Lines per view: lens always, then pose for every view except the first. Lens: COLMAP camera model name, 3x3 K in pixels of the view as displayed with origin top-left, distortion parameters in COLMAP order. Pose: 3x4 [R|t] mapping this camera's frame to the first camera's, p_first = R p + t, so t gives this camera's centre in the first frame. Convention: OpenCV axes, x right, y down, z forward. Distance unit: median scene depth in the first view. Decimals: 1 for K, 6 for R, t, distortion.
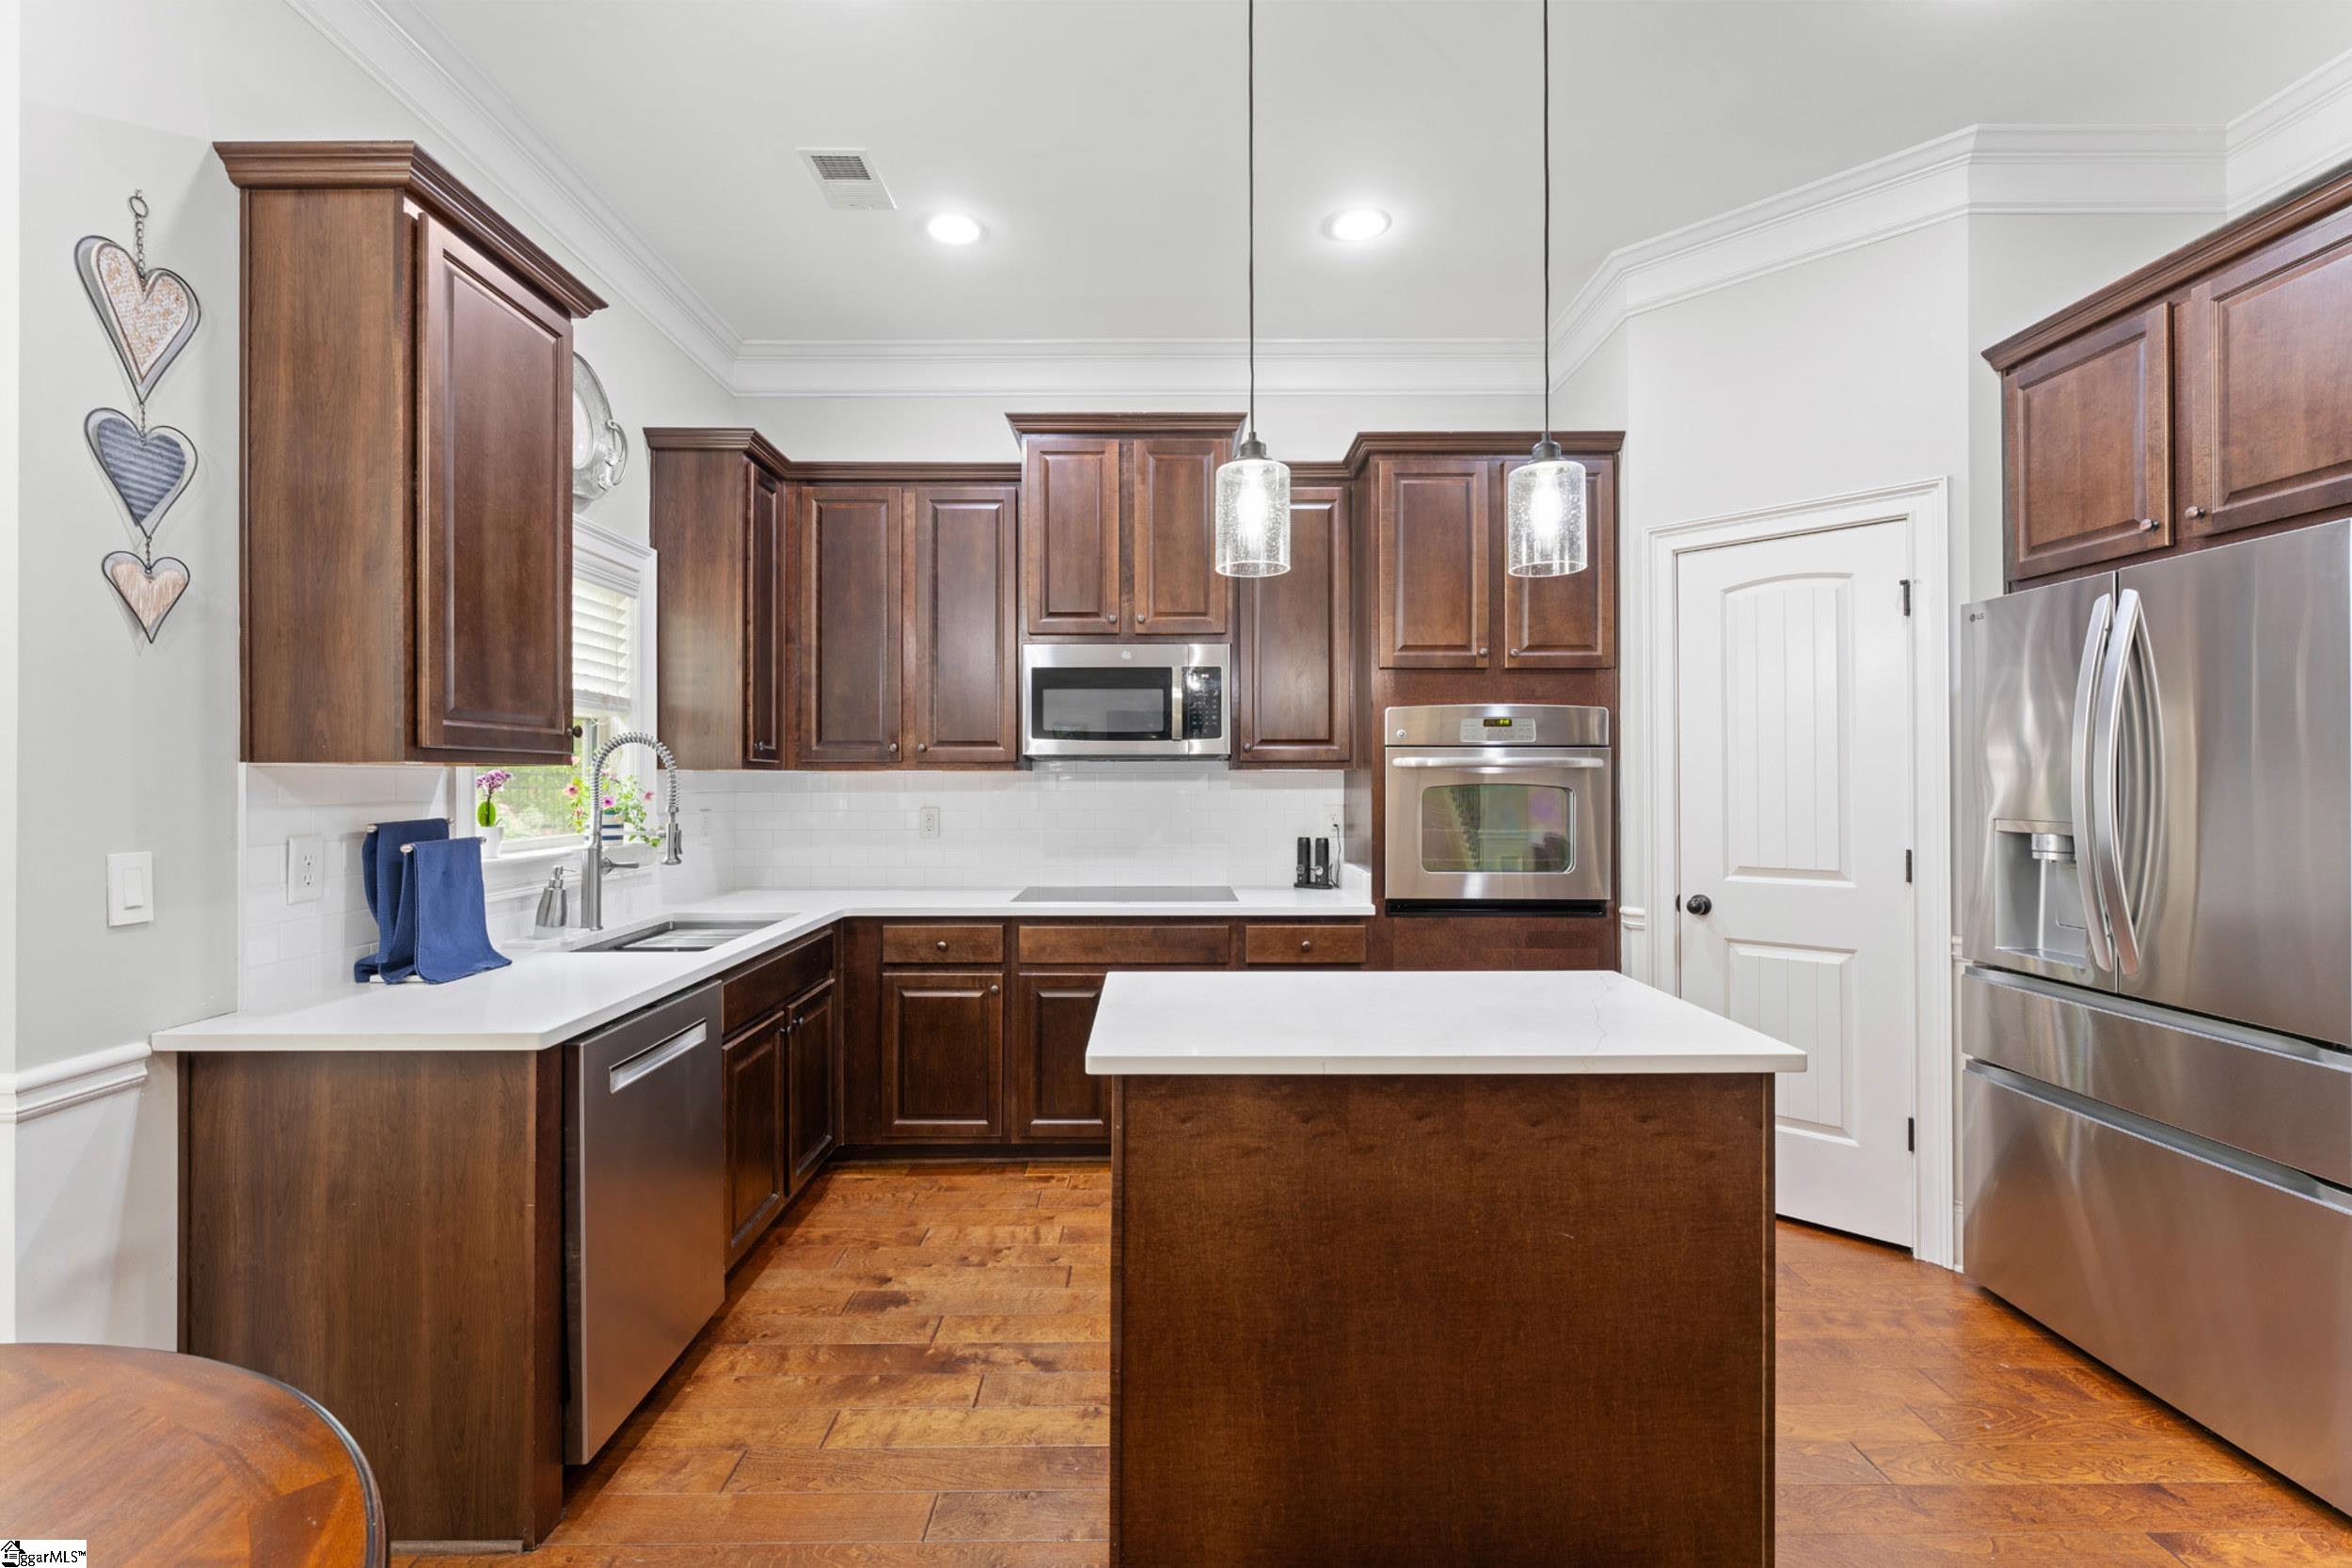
lens RADIAL K [[1011.4, 0, 1167.0], [0, 1011.4, 783.3], [0, 0, 1]] dist [0.004180, -0.002760]
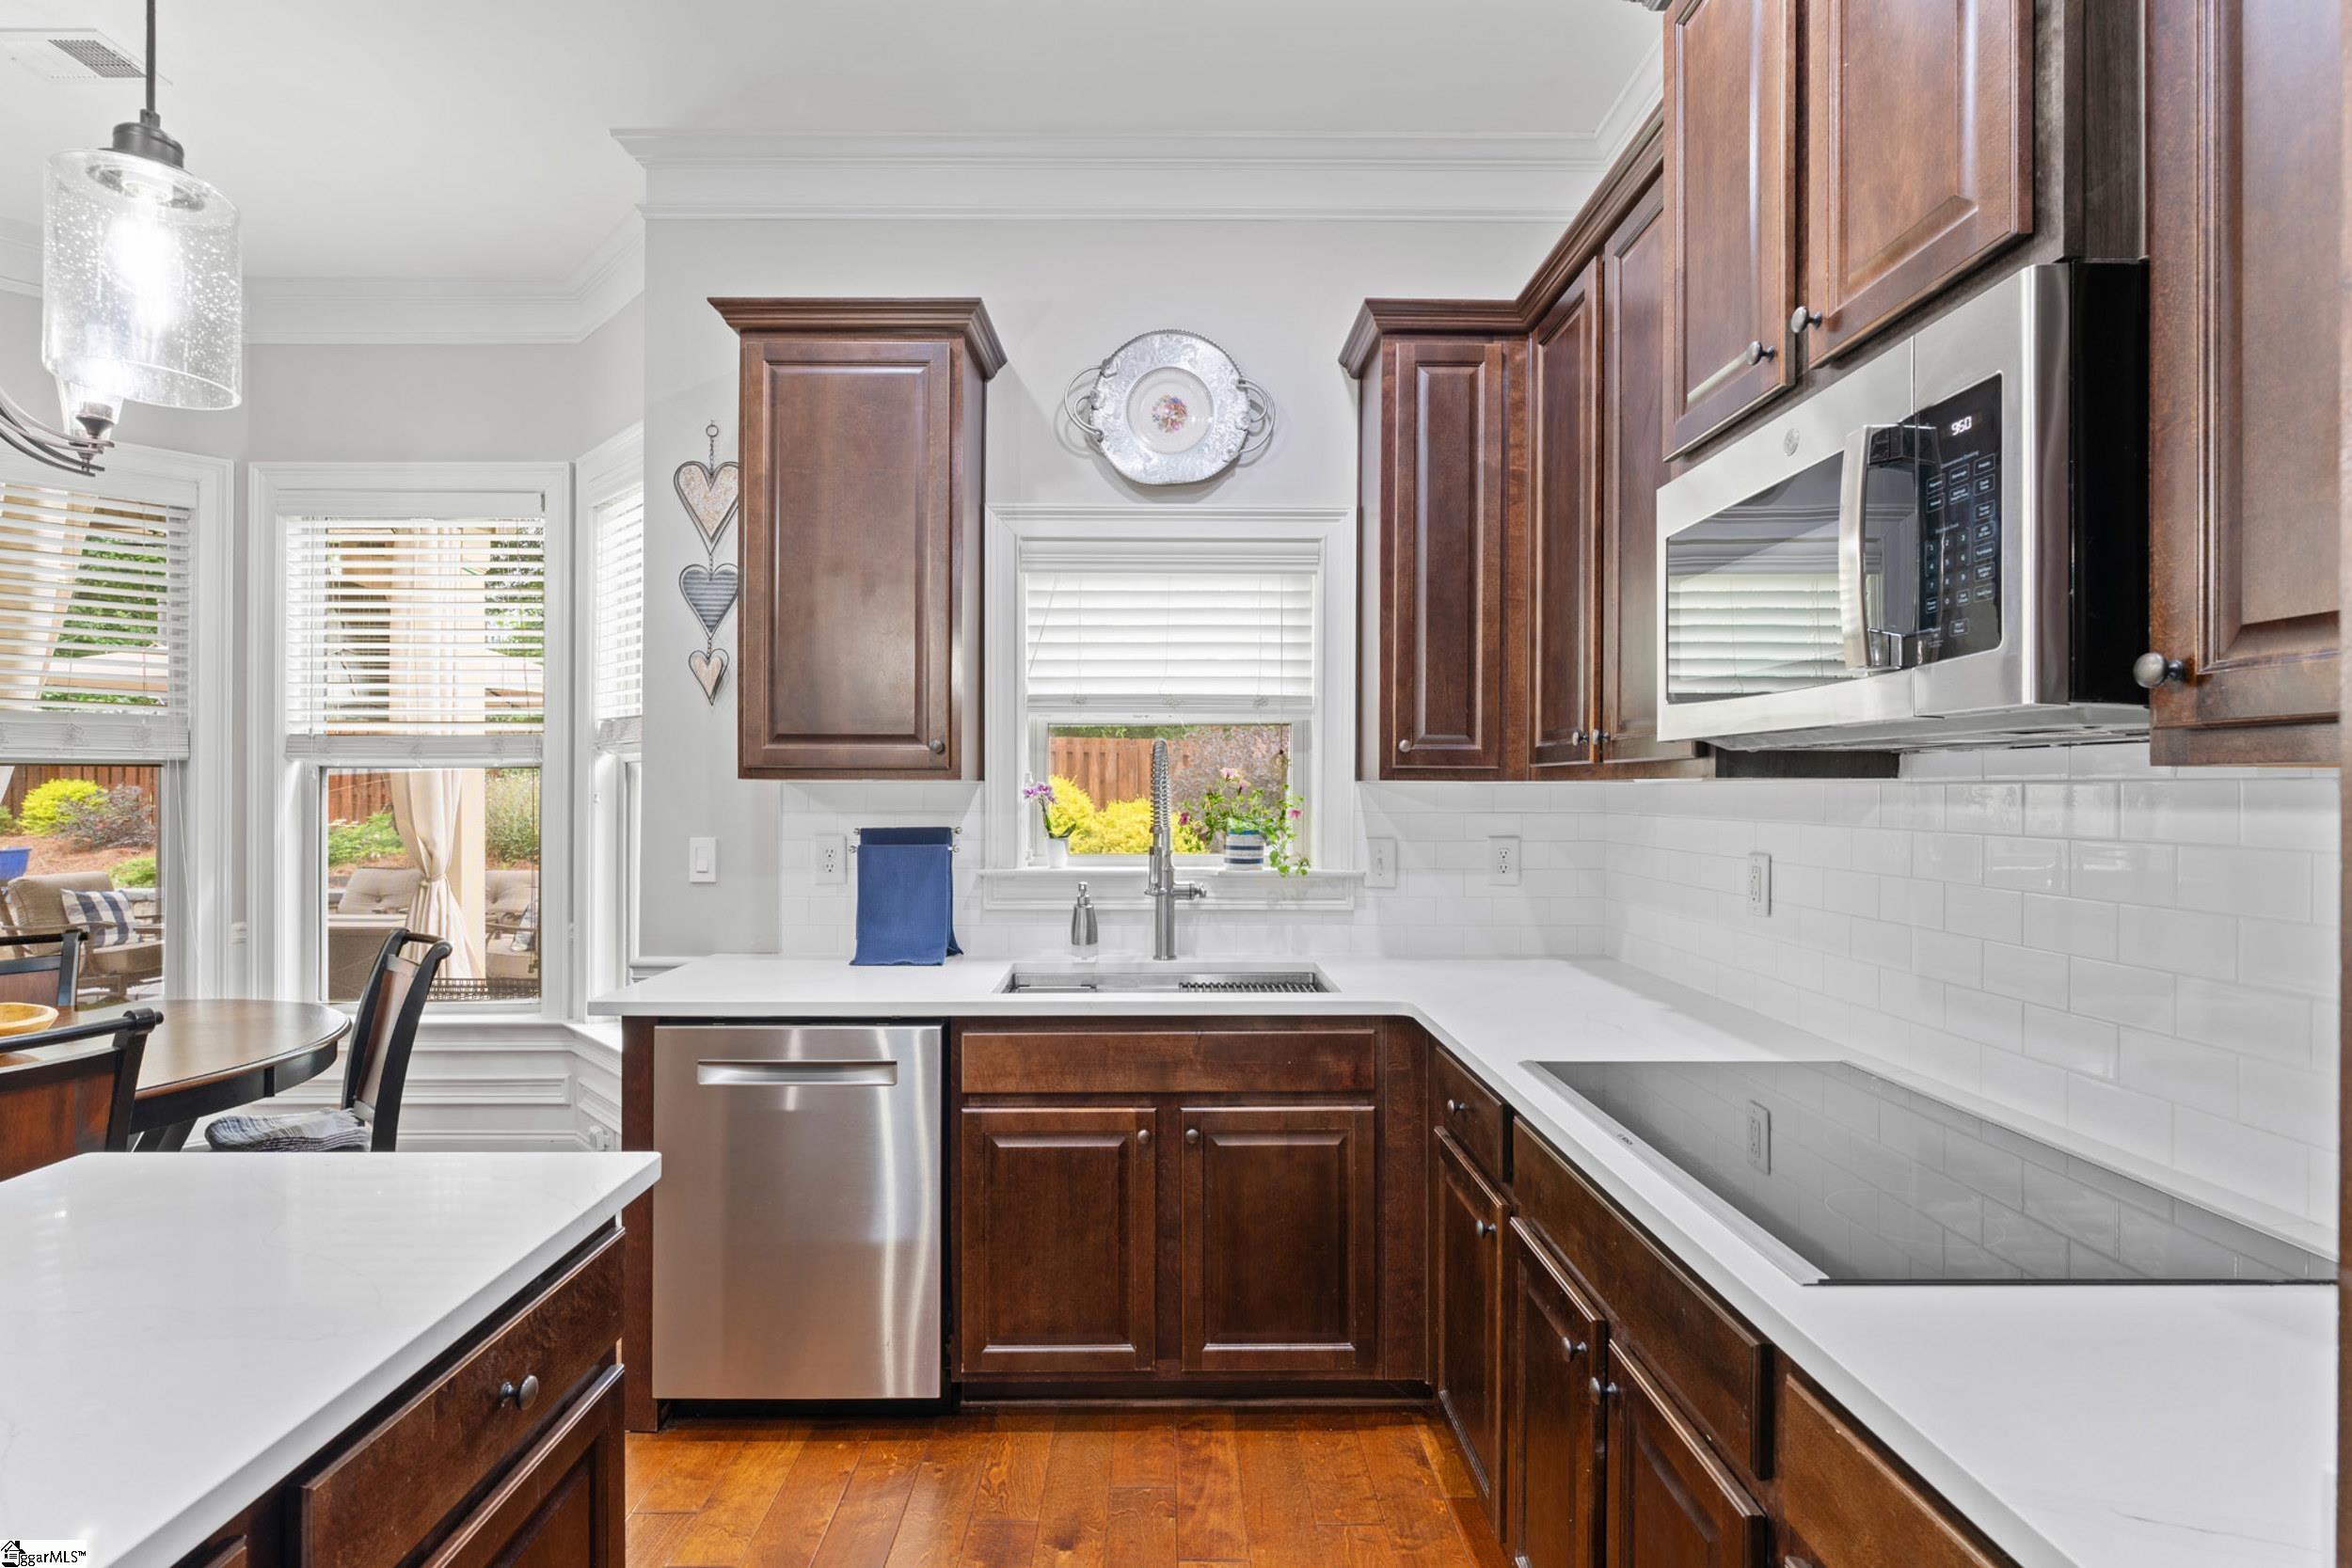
lens RADIAL K [[1098.2, 0, 1167.2], [0, 1098.2, 796.7], [0, 0, 1]] dist [-0.012467, -0.000950]
pose [[0.023178, 0.007920, -0.999700, 0.498583], [-0.005969, 0.999952, 0.007784, -0.010677], [0.999714, 0.005787, 0.023225, 1.188610]]
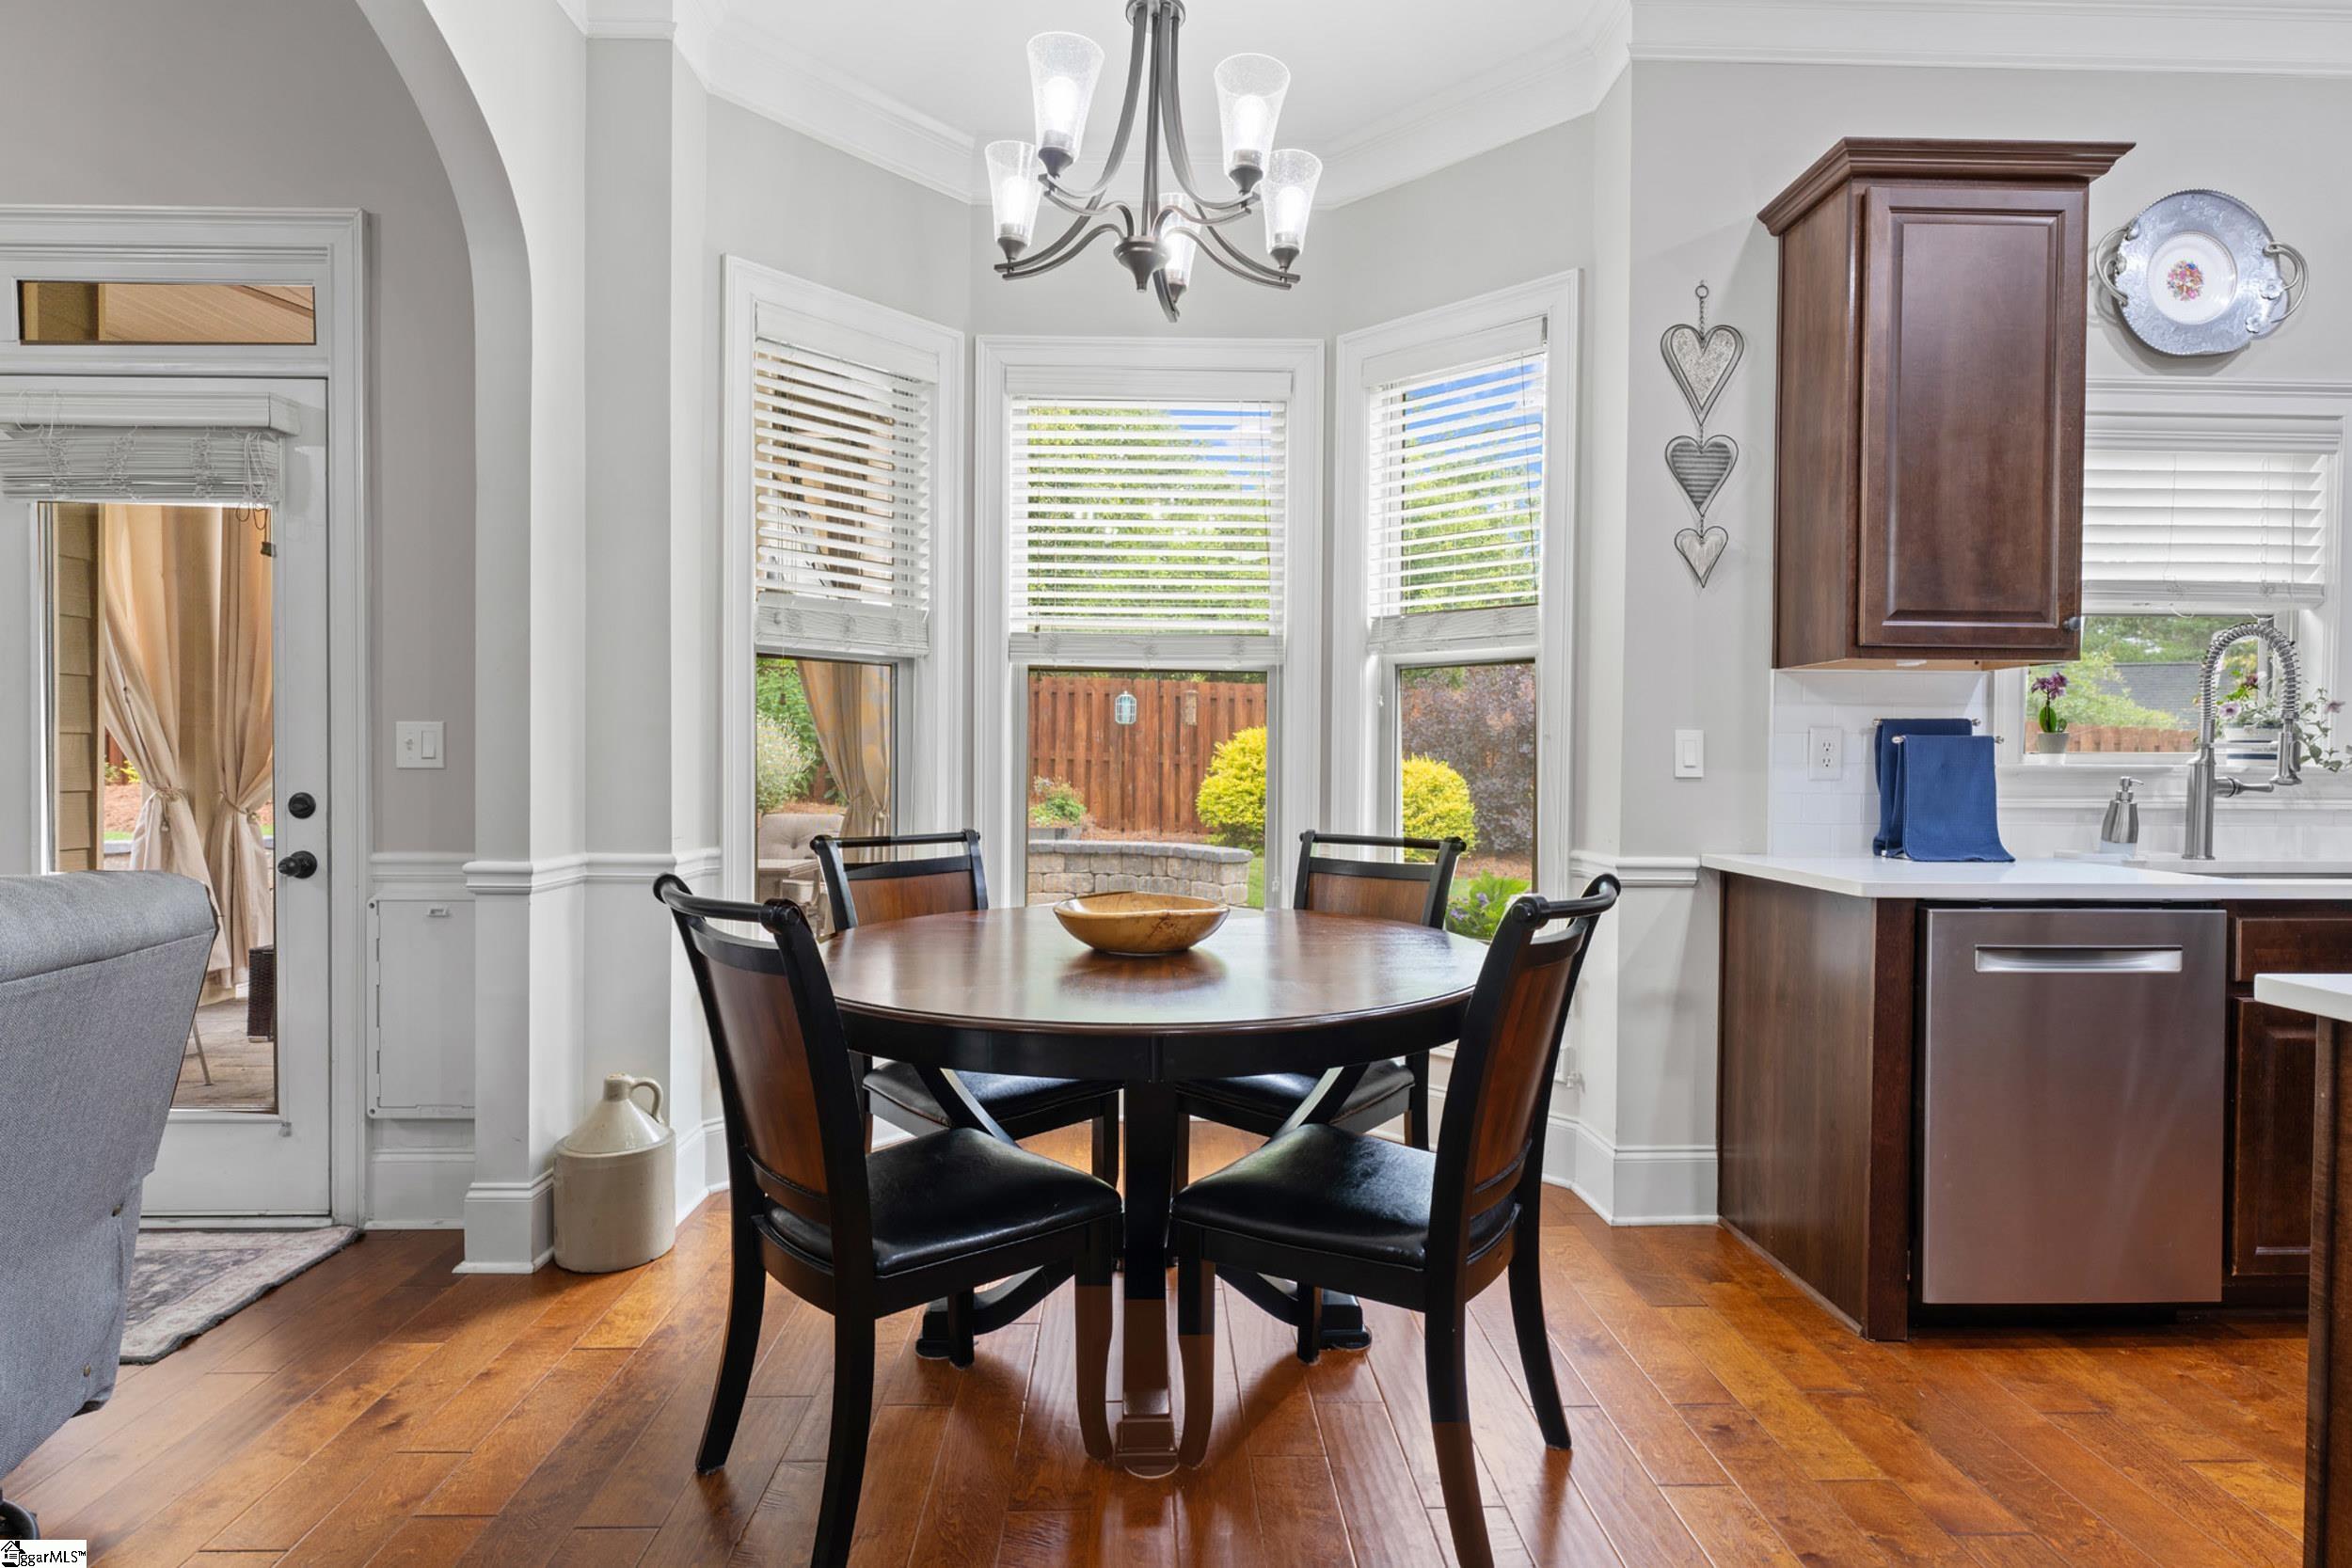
lens RADIAL K [[1178.9, 0, 1173.9], [0, 1178.9, 776.3], [0, 0, 1]] dist [0.000821, -0.002843]
pose [[0.033141, 0.019575, -0.999259, 0.480178], [-0.009827, 0.999766, 0.019259, 0.076928], [0.999402, 0.009181, 0.033326, 0.124661]]
